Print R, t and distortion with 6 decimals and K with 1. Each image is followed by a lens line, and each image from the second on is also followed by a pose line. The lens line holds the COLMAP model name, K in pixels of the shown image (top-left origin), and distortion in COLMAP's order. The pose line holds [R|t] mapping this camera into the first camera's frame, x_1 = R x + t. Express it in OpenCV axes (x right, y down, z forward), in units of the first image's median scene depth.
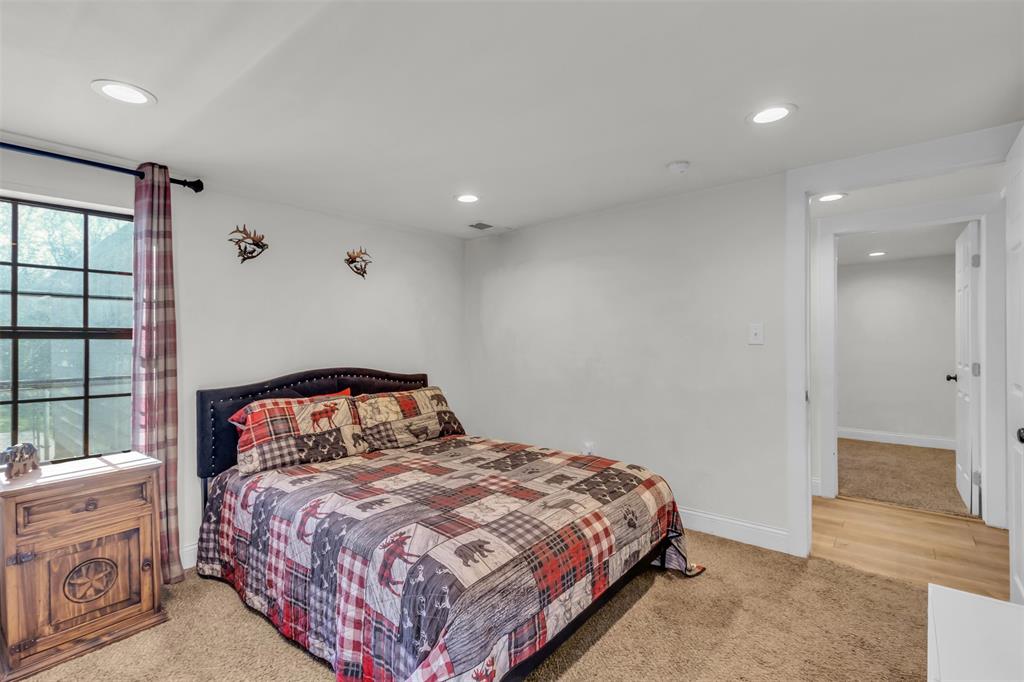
lens RADIAL K [[469.2, 0, 512.7], [0, 469.2, 346.7], [0, 0, 1]] dist [-0.002393, -0.000695]
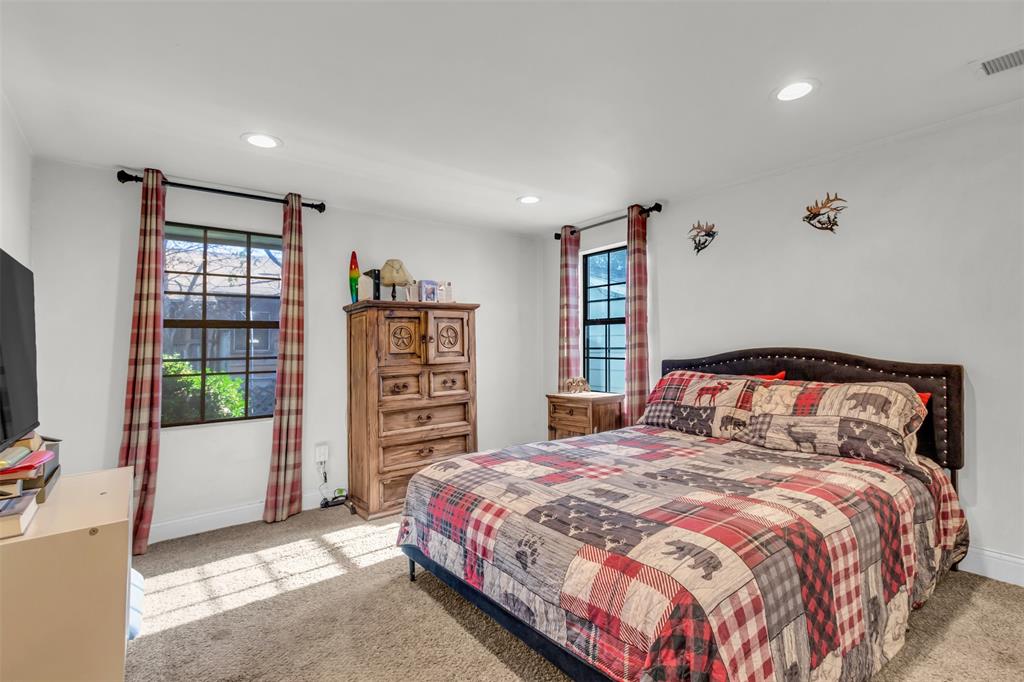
lens RADIAL K [[469.2, 0, 513.1], [0, 469.2, 340.9], [0, 0, 1]] dist [-0.002393, -0.000695]
pose [[-0.212761, 0.002131, -0.977102, 0.803977], [0.007586, 0.999971, 0.000529, 0.039785], [0.977075, -0.007299, -0.212771, 0.965436]]
